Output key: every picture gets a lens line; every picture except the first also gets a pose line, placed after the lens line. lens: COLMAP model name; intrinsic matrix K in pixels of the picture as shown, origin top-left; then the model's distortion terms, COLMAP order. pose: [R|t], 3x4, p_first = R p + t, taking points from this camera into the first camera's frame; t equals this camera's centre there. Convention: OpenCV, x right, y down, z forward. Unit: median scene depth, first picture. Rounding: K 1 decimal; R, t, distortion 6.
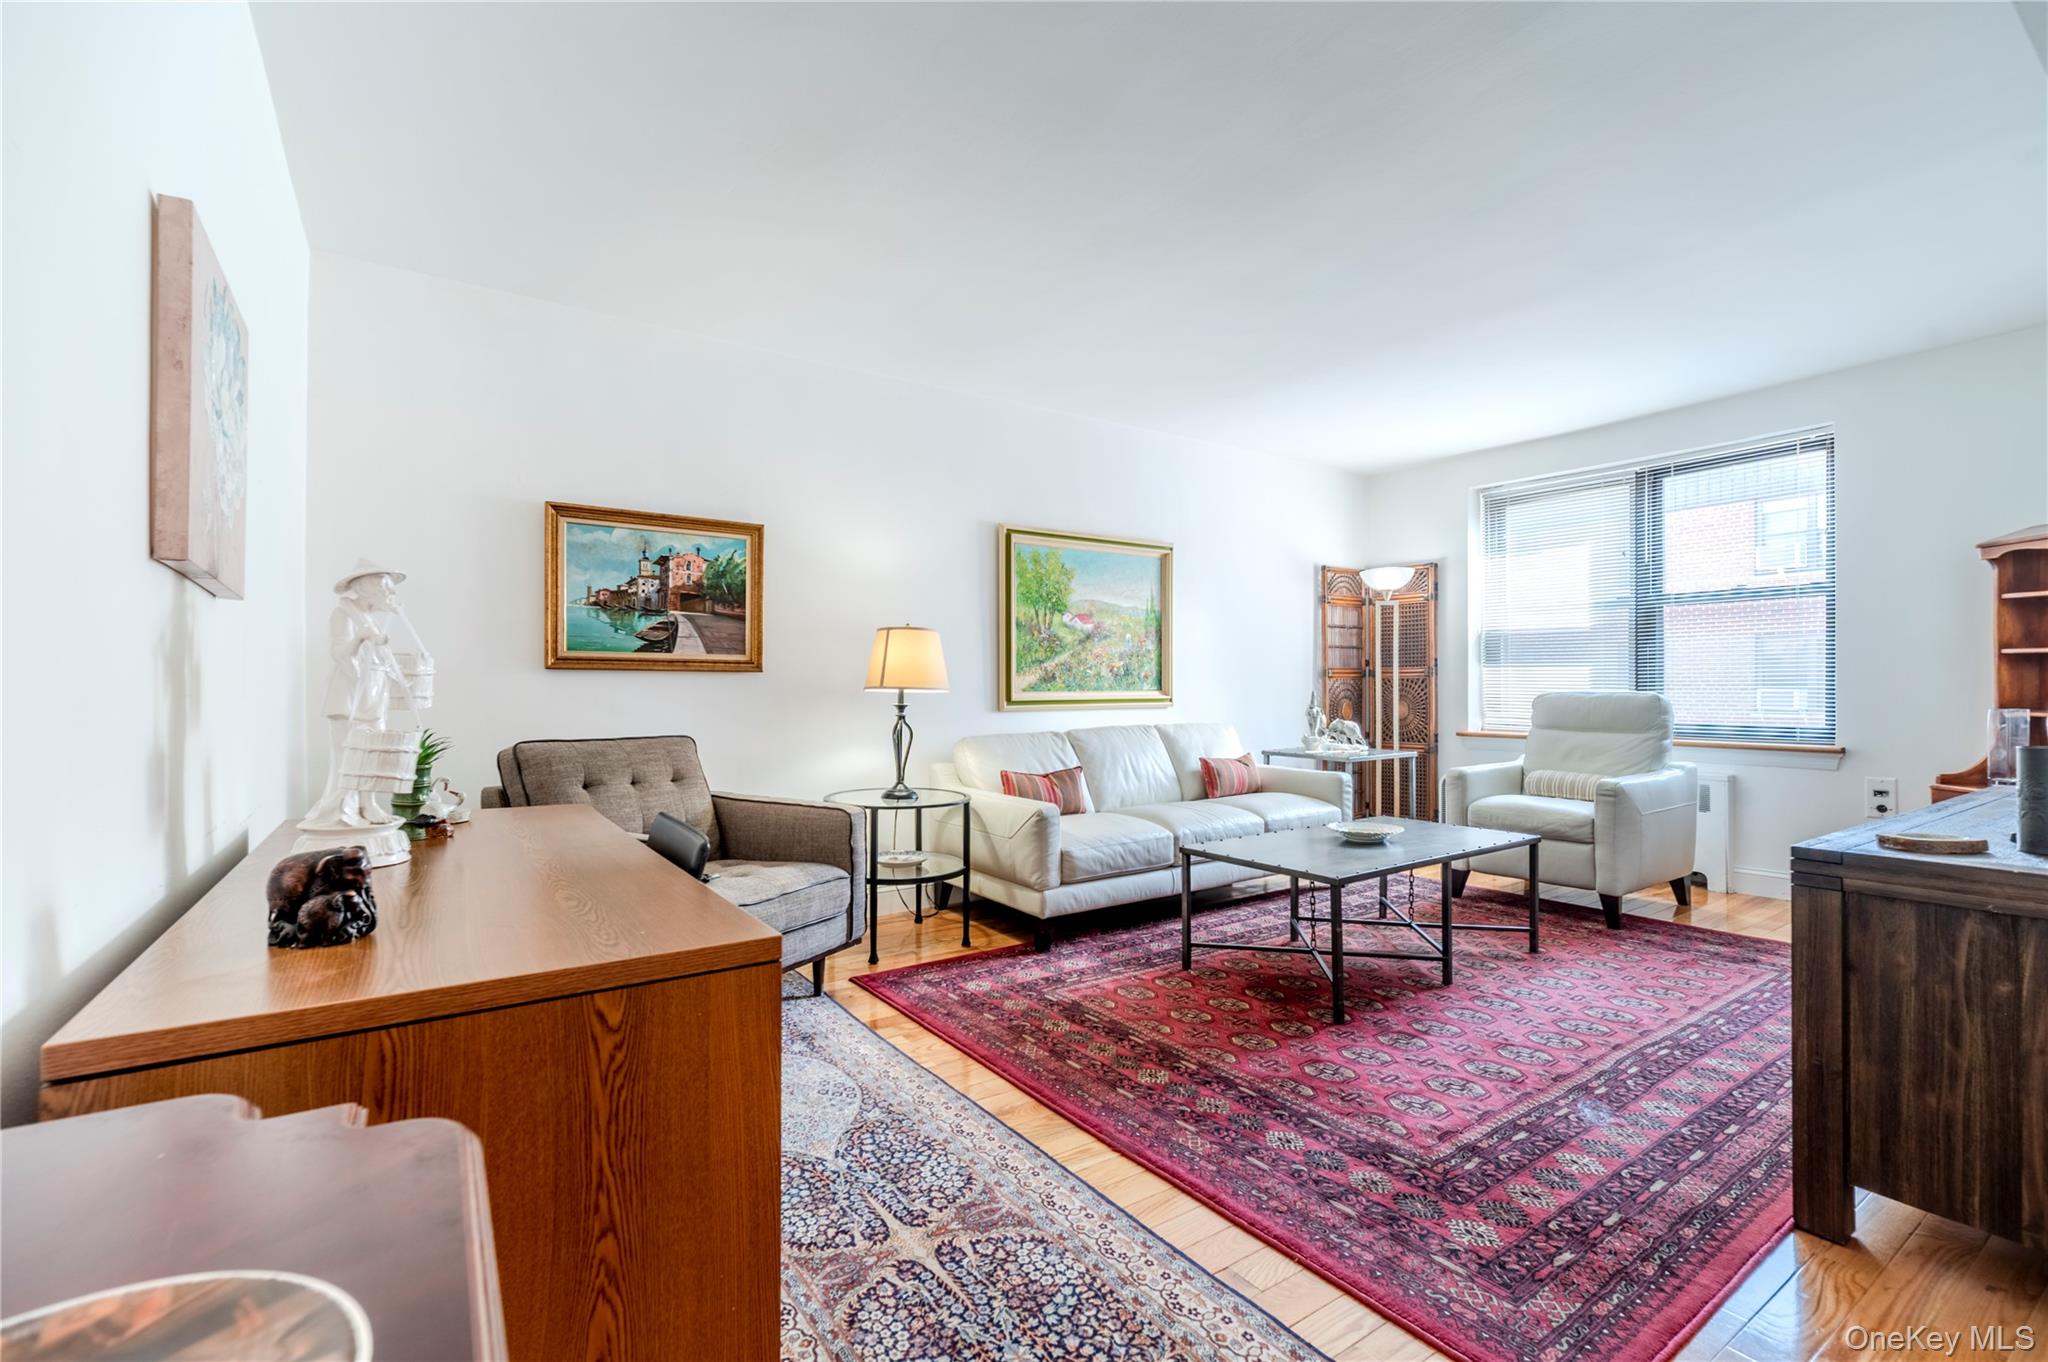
lens RADIAL K [[871.1, 0, 989.9], [0, 871.1, 692.8], [0, 0, 1]] dist [0.001112, 0.000264]
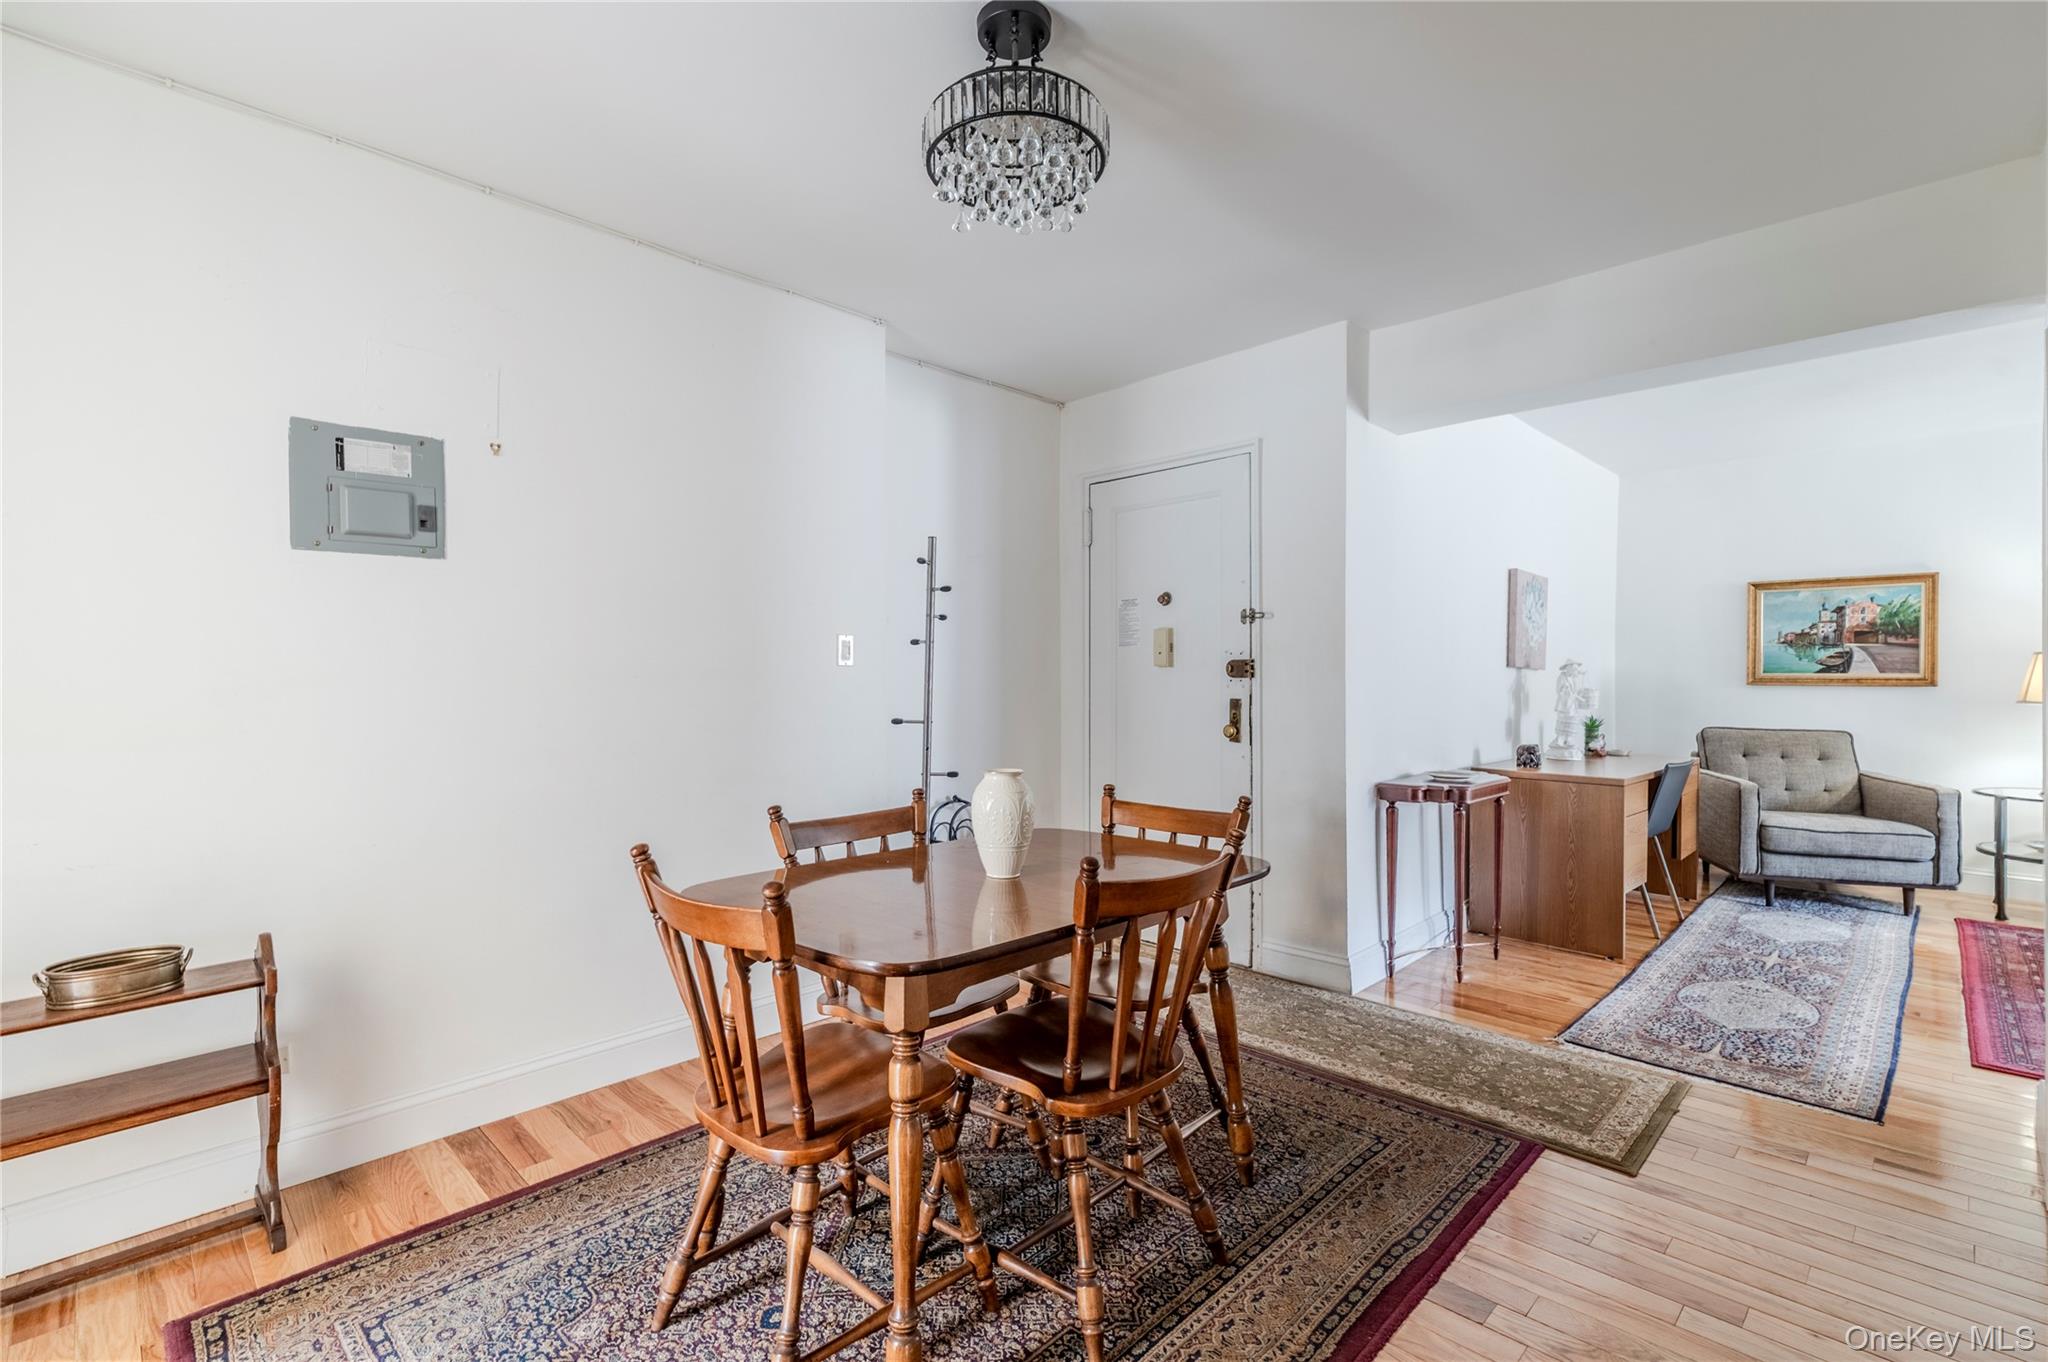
lens RADIAL K [[877.3, 0, 1024.0], [0, 877.3, 681.0], [0, 0, 1]] dist [-0.002826, -0.000387]
pose [[0.174996, 0.006750, -0.984546, 0.812966], [-0.003189, 0.999975, 0.006289, -0.038005], [0.984564, 0.002039, 0.175013, -0.580571]]
